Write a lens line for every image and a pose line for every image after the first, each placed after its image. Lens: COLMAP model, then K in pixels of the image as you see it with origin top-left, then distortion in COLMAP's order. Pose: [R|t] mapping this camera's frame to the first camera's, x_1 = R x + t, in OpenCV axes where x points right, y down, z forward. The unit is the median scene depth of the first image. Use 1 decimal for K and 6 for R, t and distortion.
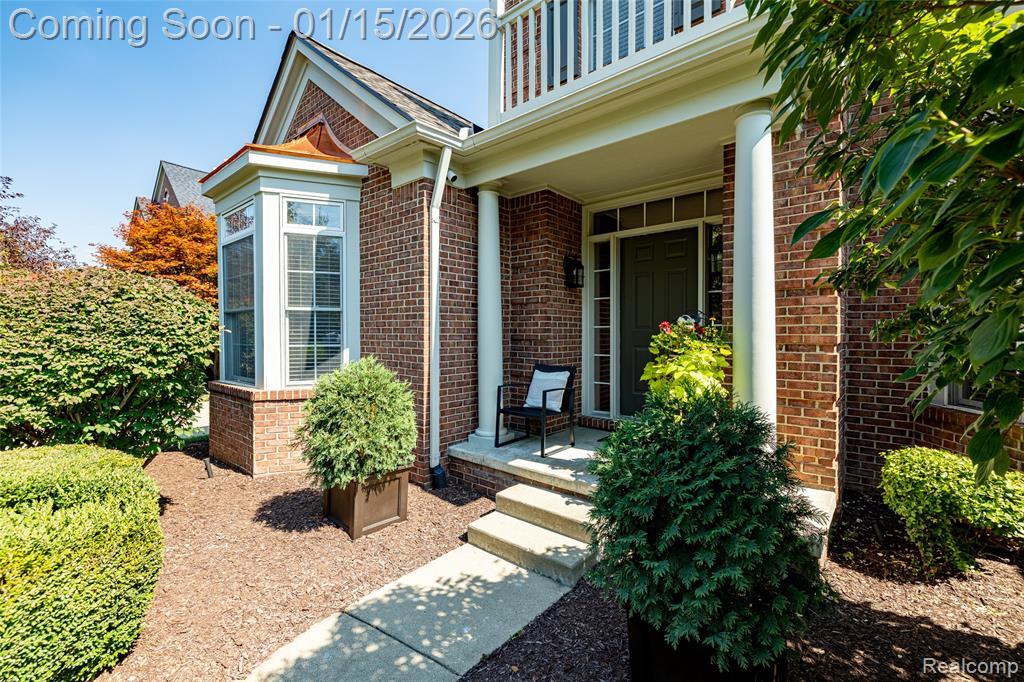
lens RADIAL K [[473.7, 0, 516.9], [0, 473.7, 342.6], [0, 0, 1]] dist [0.003387, 0.000209]
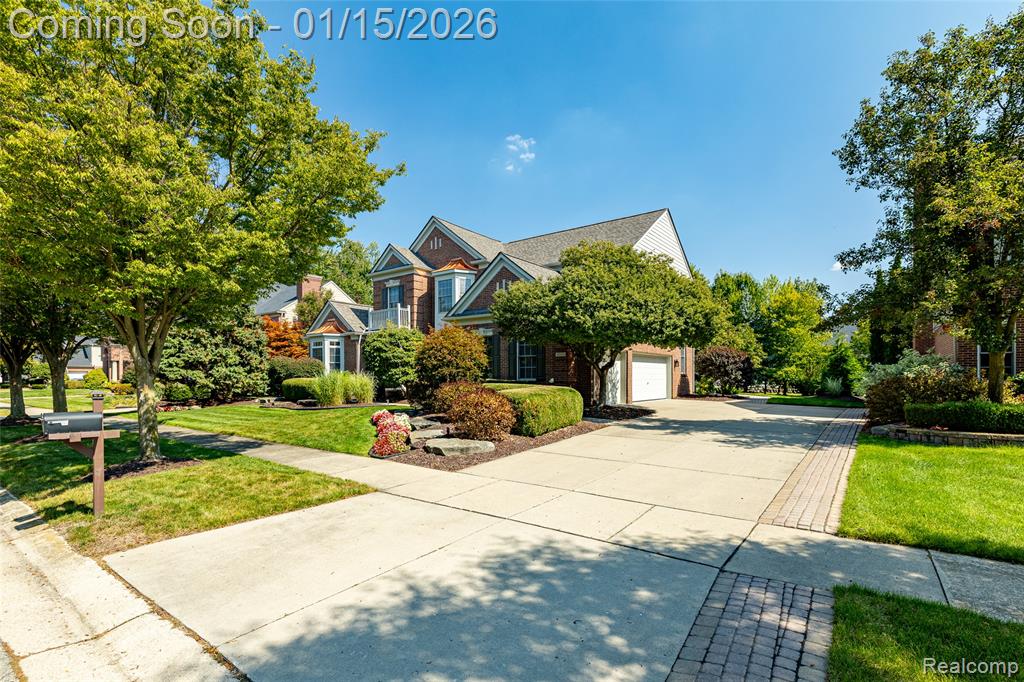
lens RADIAL K [[473.7, 0, 526.8], [0, 473.7, 380.1], [0, 0, 1]] dist [0.003387, 0.000209]
pose [[0.995755, -0.003999, 0.091957, 1.144880], [0.004051, 0.999992, -0.000387, 0.126909], [-0.091954, 0.000758, 0.995763, -4.229999]]
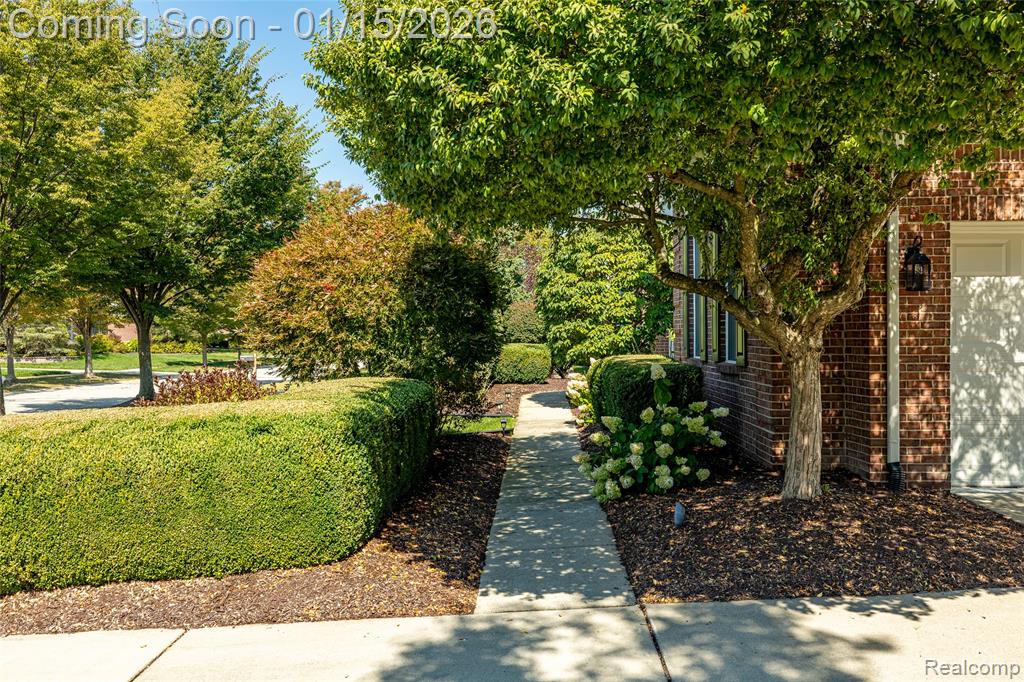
lens RADIAL K [[907.3, 0, 511.8], [0, 907.3, 340.7], [0, 0, 1]] dist [-0.038280, 0.036150]
pose [[0.628183, 0.000699, -0.778065, 2.704267], [0.001744, 0.999996, 0.002307, 0.071580], [0.778064, -0.002806, 0.628179, -2.221385]]
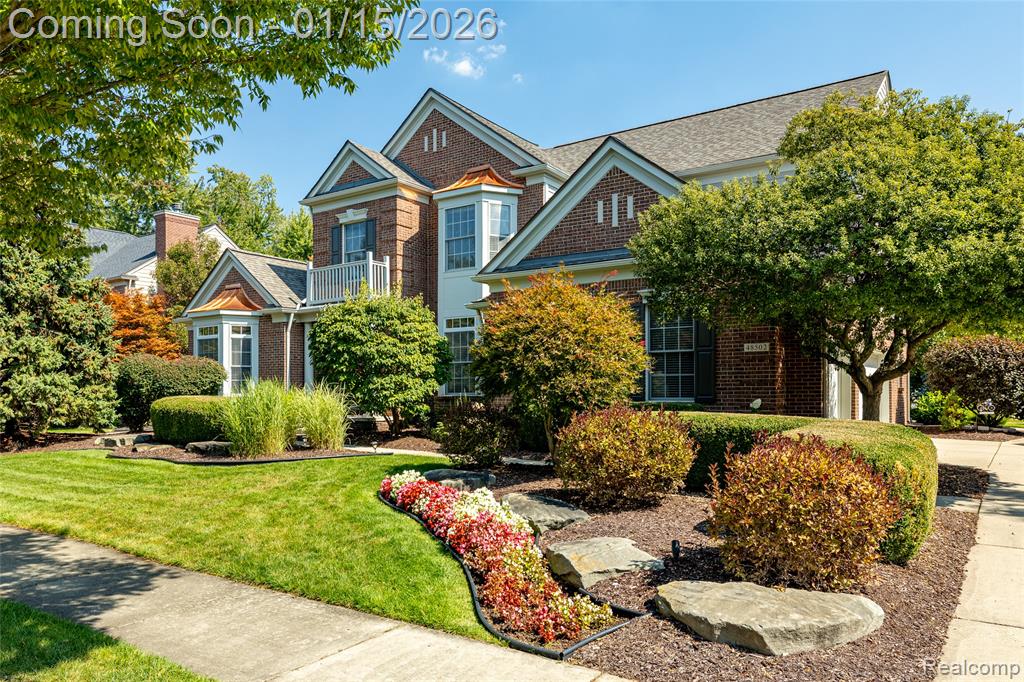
lens RADIAL K [[726.7, 0, 490.3], [0, 726.7, 385.2], [0, 0, 1]] dist [0.000372, 0.003634]
pose [[0.995212, -0.002081, 0.097718, 0.562710], [0.003559, 0.999882, -0.014958, 0.103279], [-0.097675, 0.015234, 0.995102, -3.204466]]
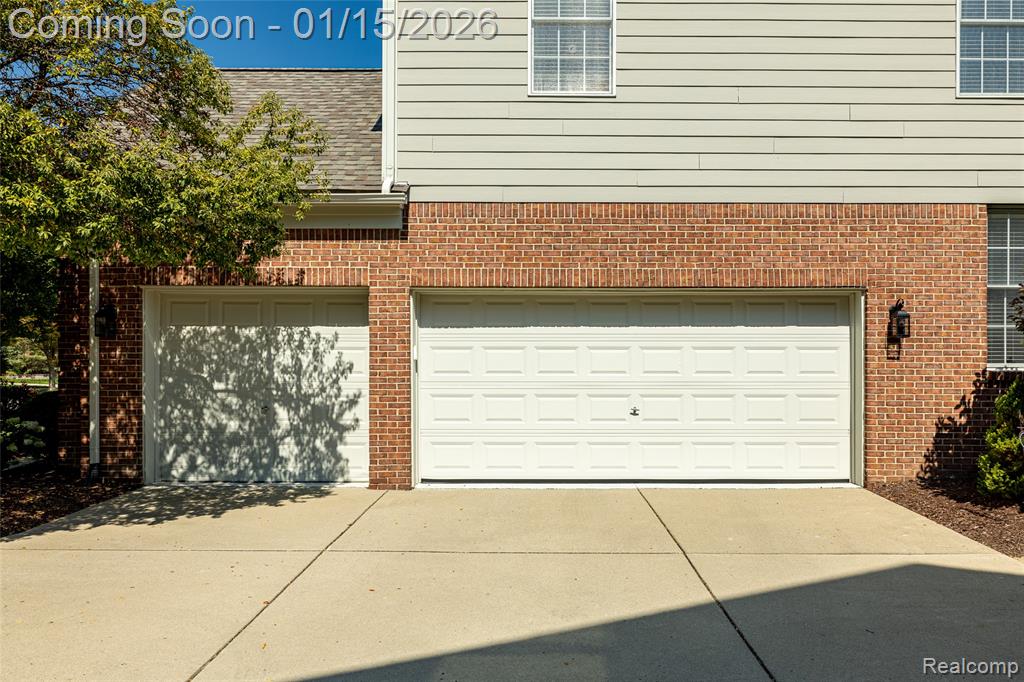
lens RADIAL K [[693.0, 0, 522.9], [0, 693.0, 359.3], [0, 0, 1]] dist [-0.001781, -0.001029]
pose [[0.667578, 0.000924, -0.744540, 3.708335], [-0.004739, 0.999984, -0.003008, 0.045171], [0.744525, 0.005536, 0.667571, -1.136278]]
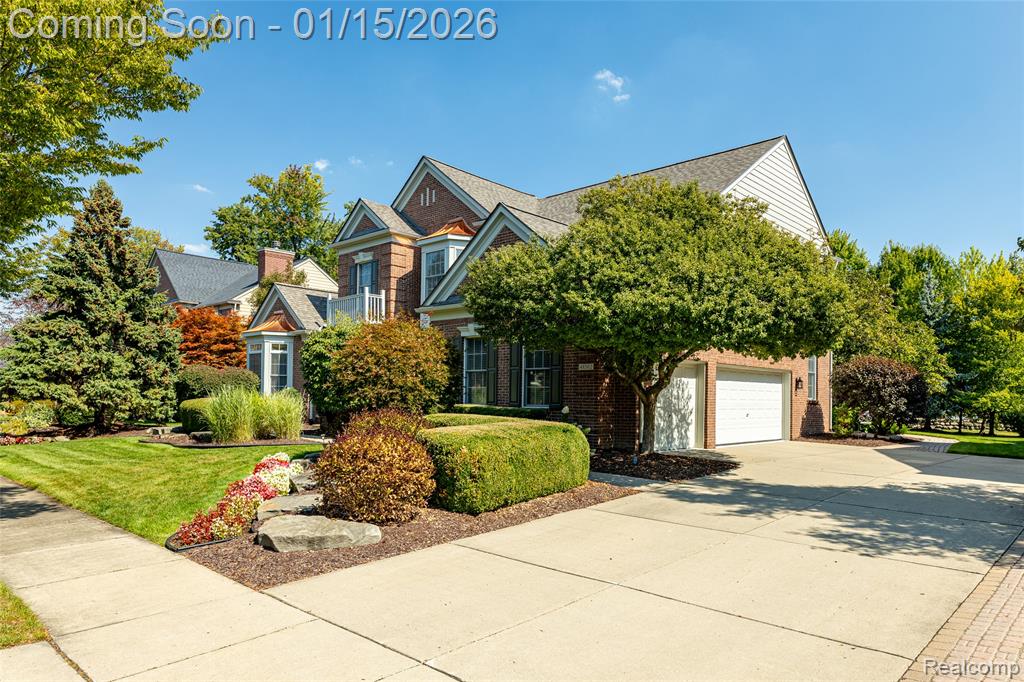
lens RADIAL K [[659.9, 0, 559.0], [0, 659.9, 390.8], [0, 0, 1]] dist [0.007633, -0.002738]
pose [[0.999920, 0.012610, 0.000758, 1.584197], [-0.012595, 0.999771, -0.017289, 0.098195], [-0.000976, 0.017278, 0.999850, -3.752777]]
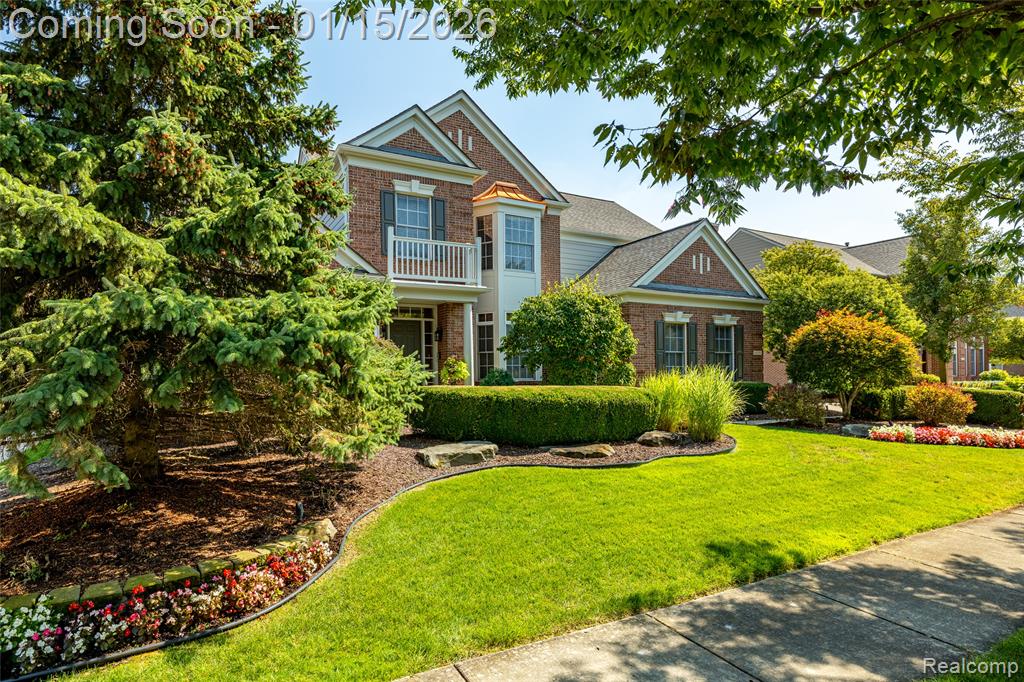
lens RADIAL K [[550.4, 0, 501.4], [0, 550.4, 366.3], [0, 0, 1]] dist [-0.000946, 0.000097]
pose [[0.343474, 0.004028, 0.939154, -2.308362], [0.011596, 0.999896, -0.008530, 0.044407], [-0.939091, 0.013821, 0.343391, -0.493068]]
